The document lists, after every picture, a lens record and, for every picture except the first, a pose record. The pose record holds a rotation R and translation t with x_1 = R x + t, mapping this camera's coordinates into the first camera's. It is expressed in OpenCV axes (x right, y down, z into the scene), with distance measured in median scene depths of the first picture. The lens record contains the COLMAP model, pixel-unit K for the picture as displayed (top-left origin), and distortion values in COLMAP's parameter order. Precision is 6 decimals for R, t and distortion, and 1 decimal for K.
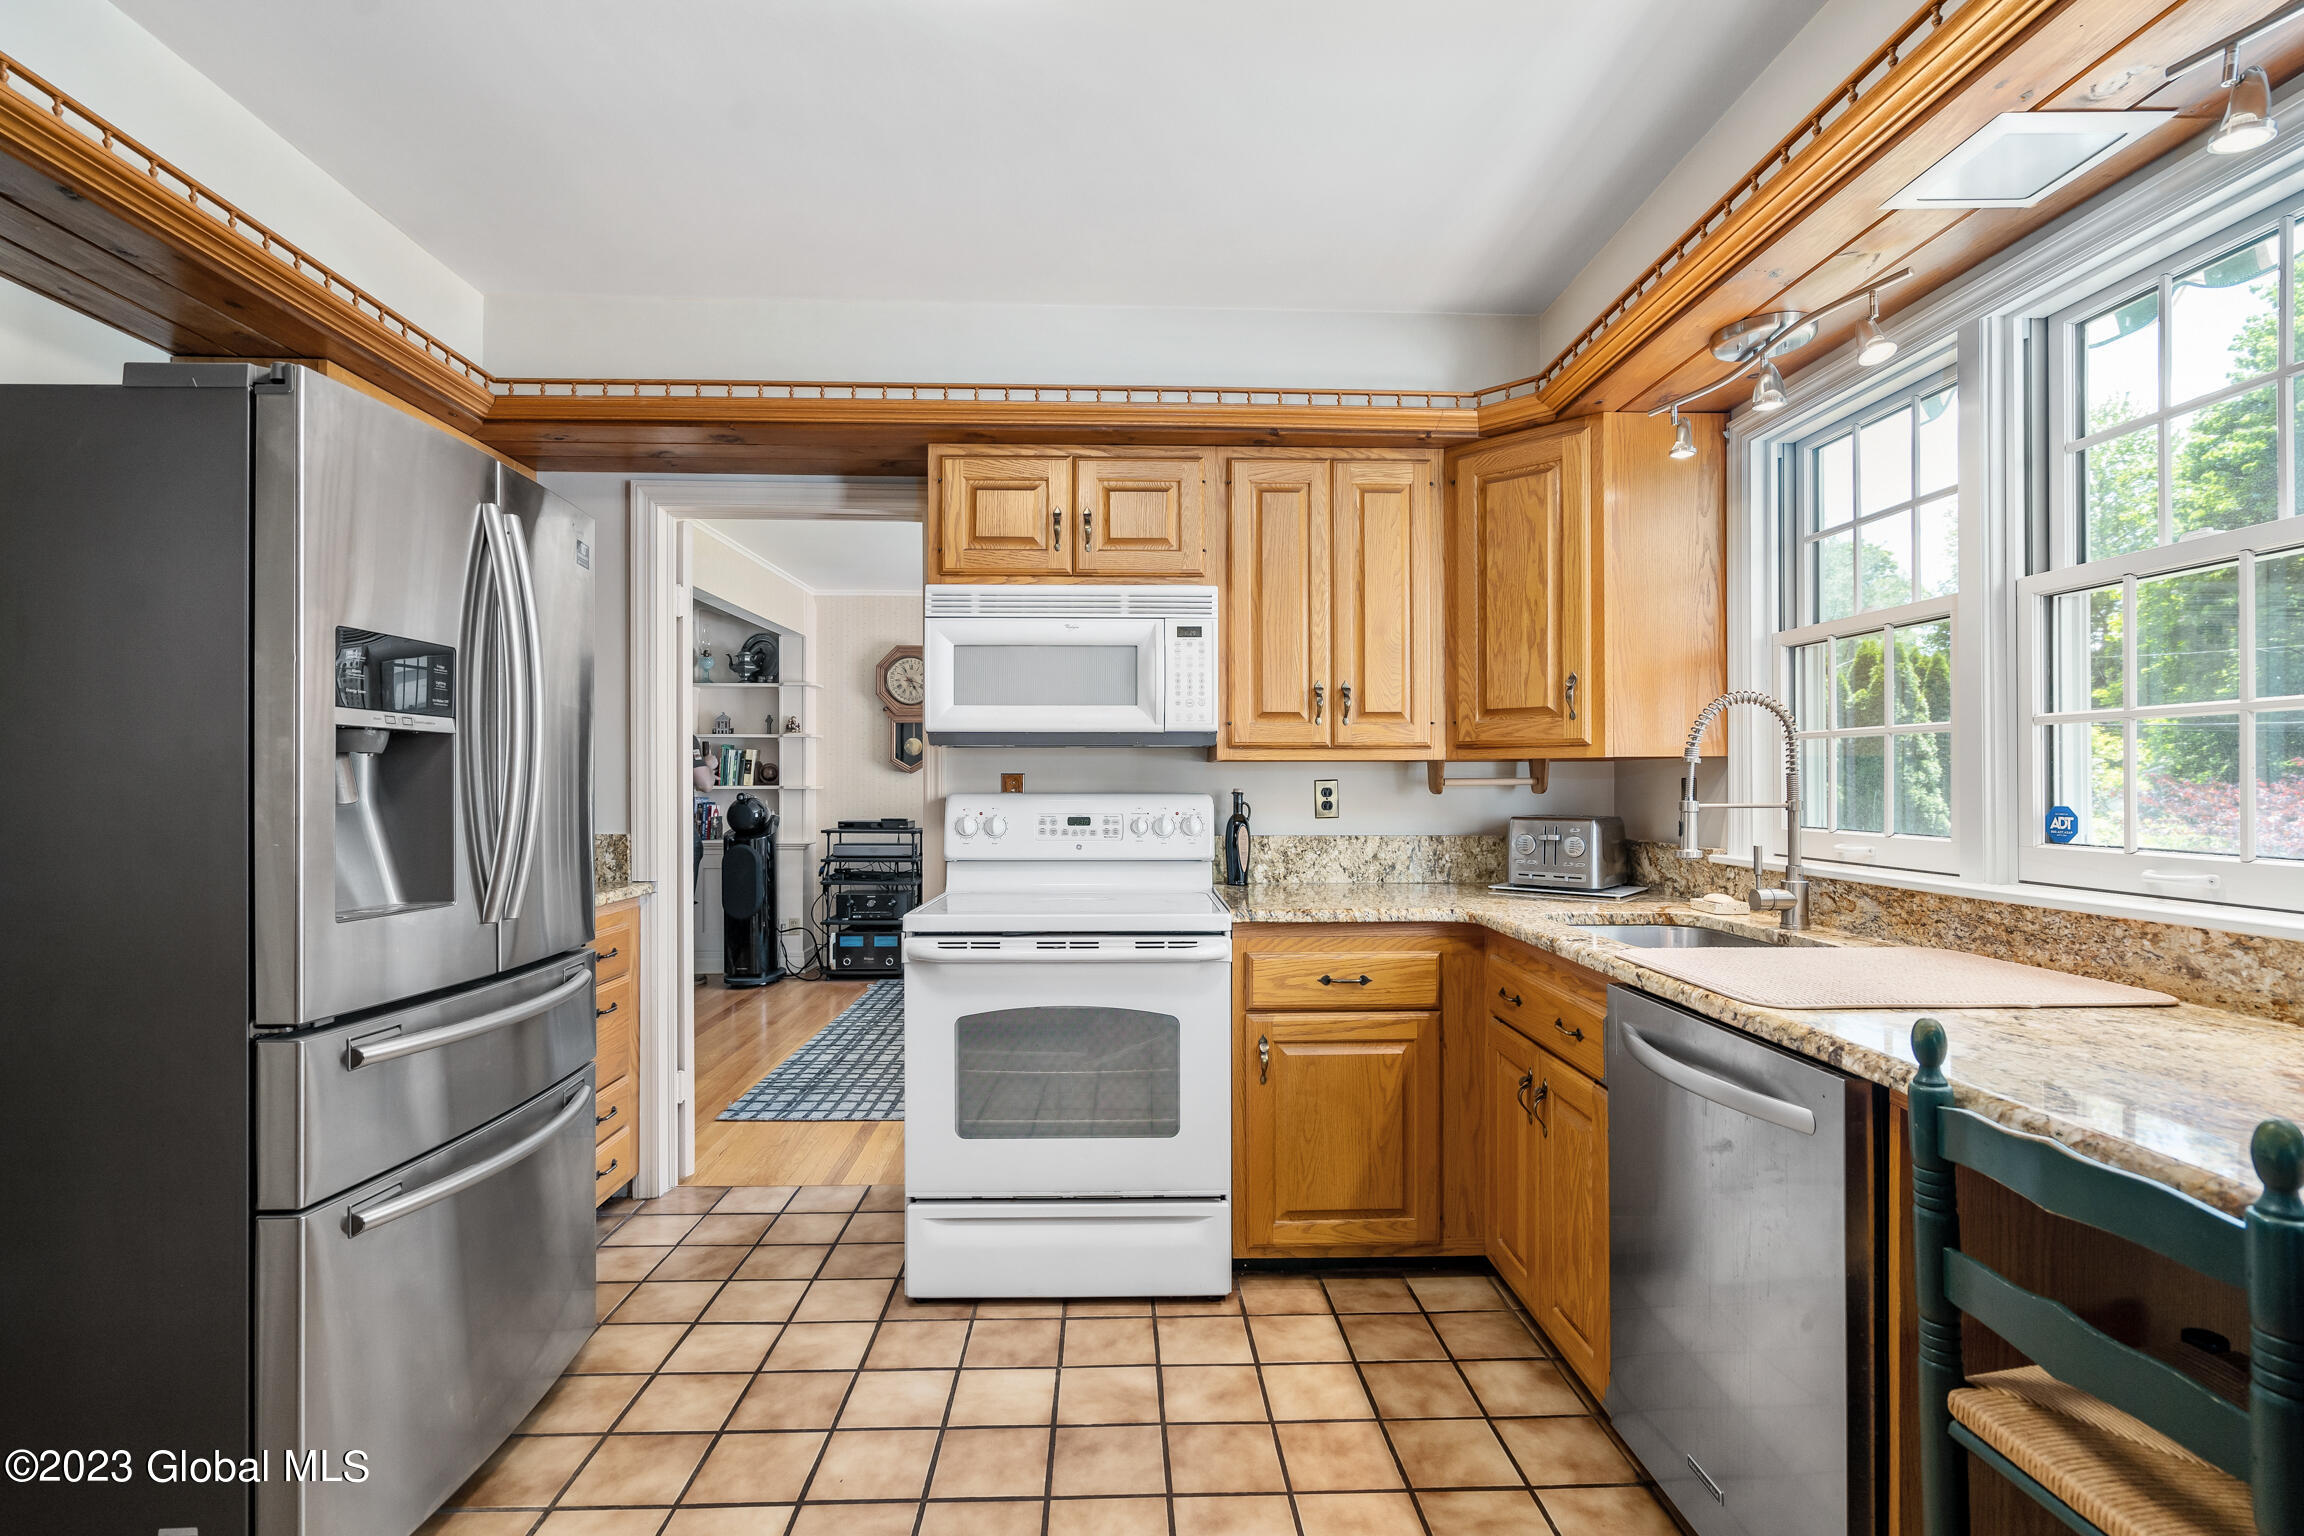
lens RADIAL K [[1086.3, 0, 1149.6], [0, 1086.3, 788.2], [0, 0, 1]] dist [-0.004209, 0.001217]
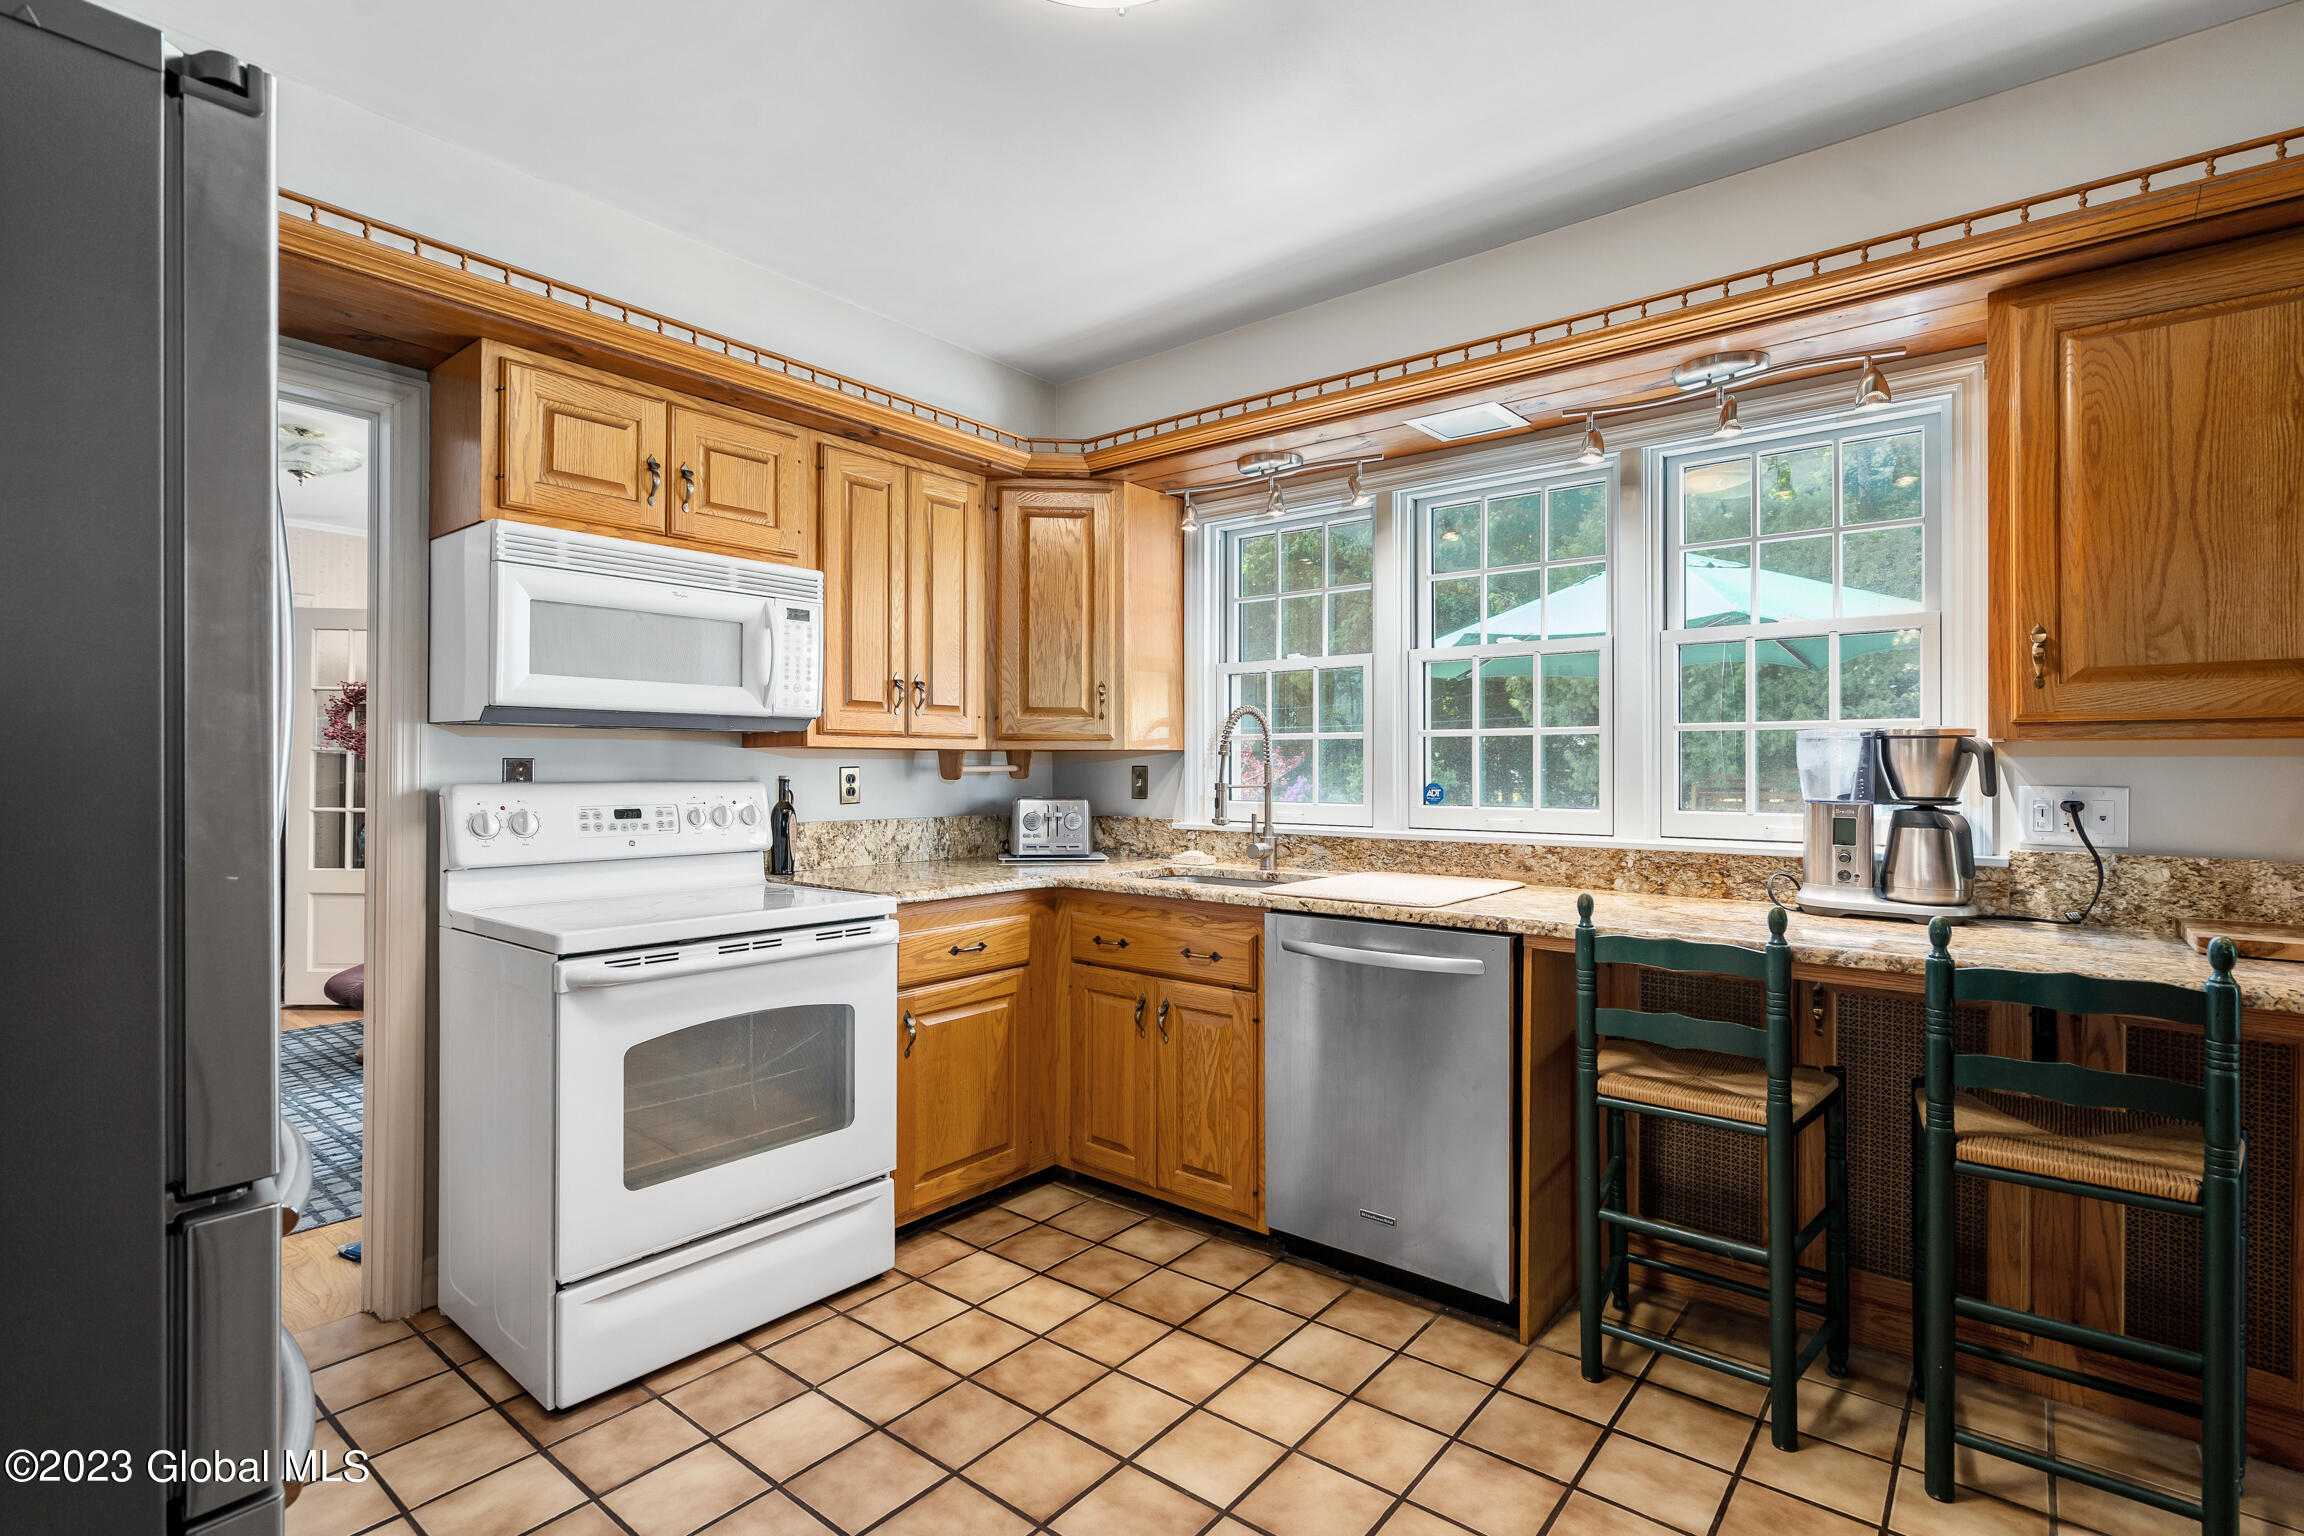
lens RADIAL K [[1078.4, 0, 1152.0], [0, 1078.4, 768.0], [0, 0, 1]] dist [-0.013479, 0.011038]
pose [[0.655103, 0.000767, 0.755539, -0.495626], [0.003282, 0.999987, -0.003861, -0.001866], [-0.755532, 0.005009, 0.655092, 0.133005]]
